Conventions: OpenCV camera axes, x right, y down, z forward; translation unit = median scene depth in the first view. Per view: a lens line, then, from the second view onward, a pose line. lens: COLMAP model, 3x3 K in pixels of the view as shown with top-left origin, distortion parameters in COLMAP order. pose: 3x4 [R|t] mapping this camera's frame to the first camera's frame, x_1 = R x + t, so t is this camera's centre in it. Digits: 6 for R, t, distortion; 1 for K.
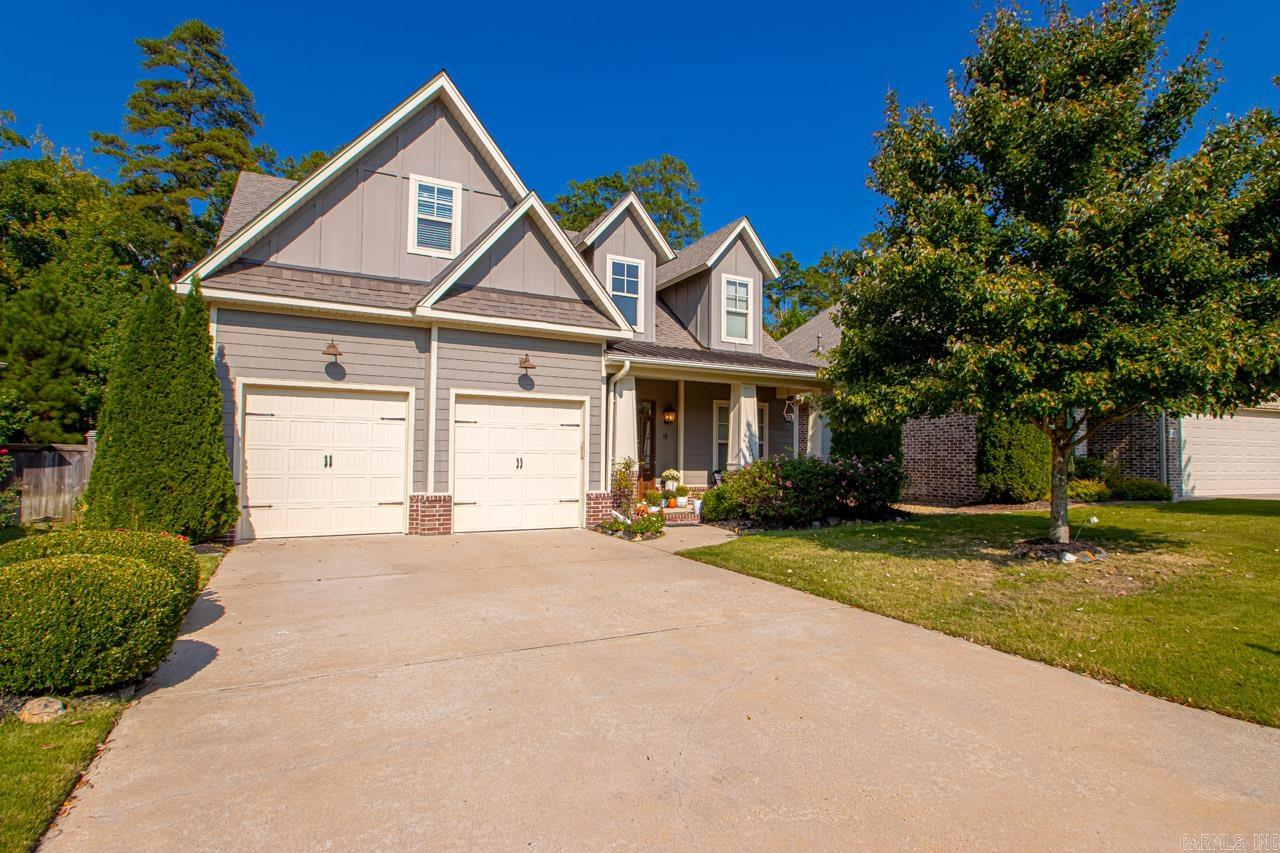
lens RADIAL K [[628.0, 0, 619.2], [0, 628.0, 403.7], [0, 0, 1]] dist [-0.013776, -0.000004]
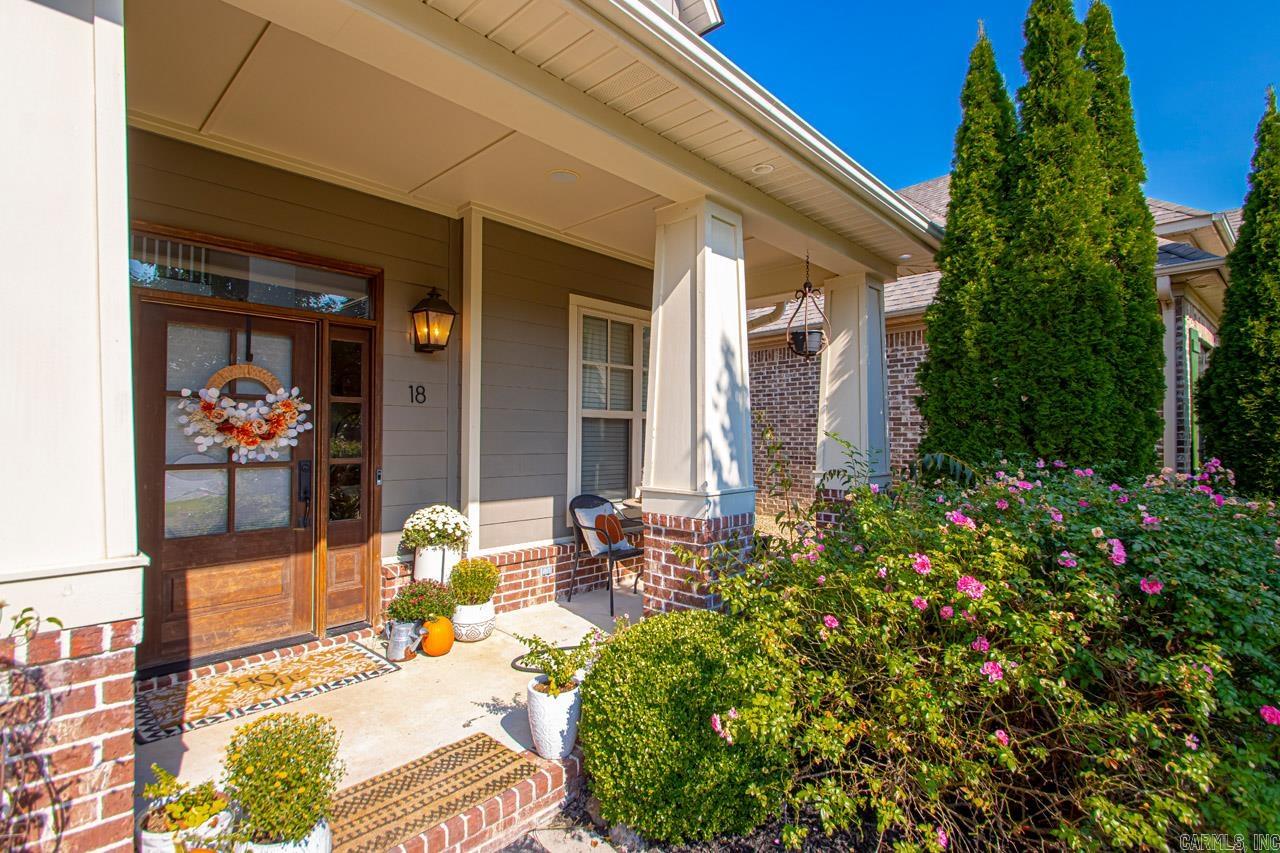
lens RADIAL K [[594.8, 0, 651.6], [0, 594.8, 428.0], [0, 0, 1]] dist [0.002862, -0.006486]
pose [[0.926935, -0.002988, 0.375211, 0.088535], [-0.023241, 0.997591, 0.065359, 0.059205], [-0.374502, -0.069304, 0.924632, 0.874252]]
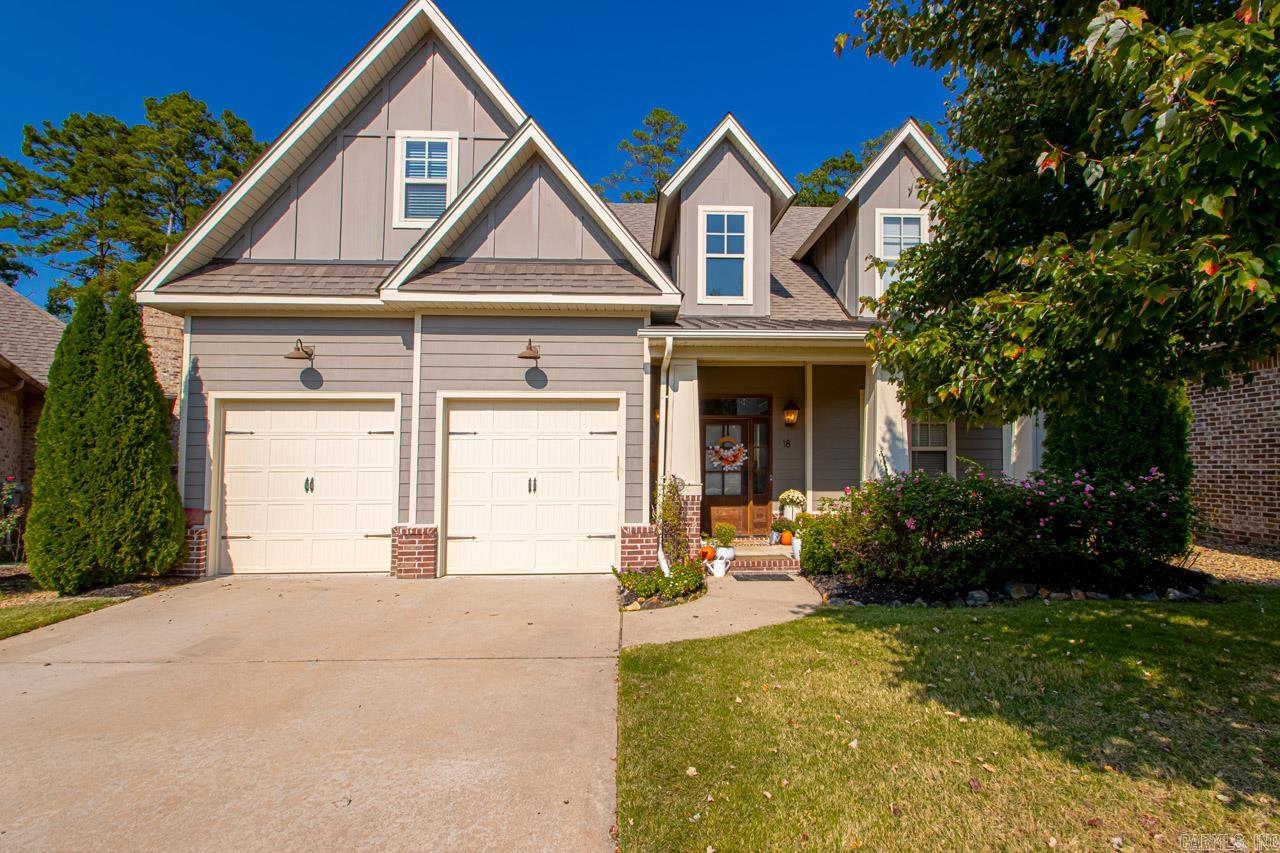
lens RADIAL K [[594.8, 0, 651.6], [0, 594.8, 428.0], [0, 0, 1]] dist [0.002862, -0.006486]
pose [[0.920517, -0.037486, -0.388900, 0.248607], [0.045769, 0.998879, 0.012053, 0.023177], [0.388012, -0.028895, 0.921201, 0.389825]]
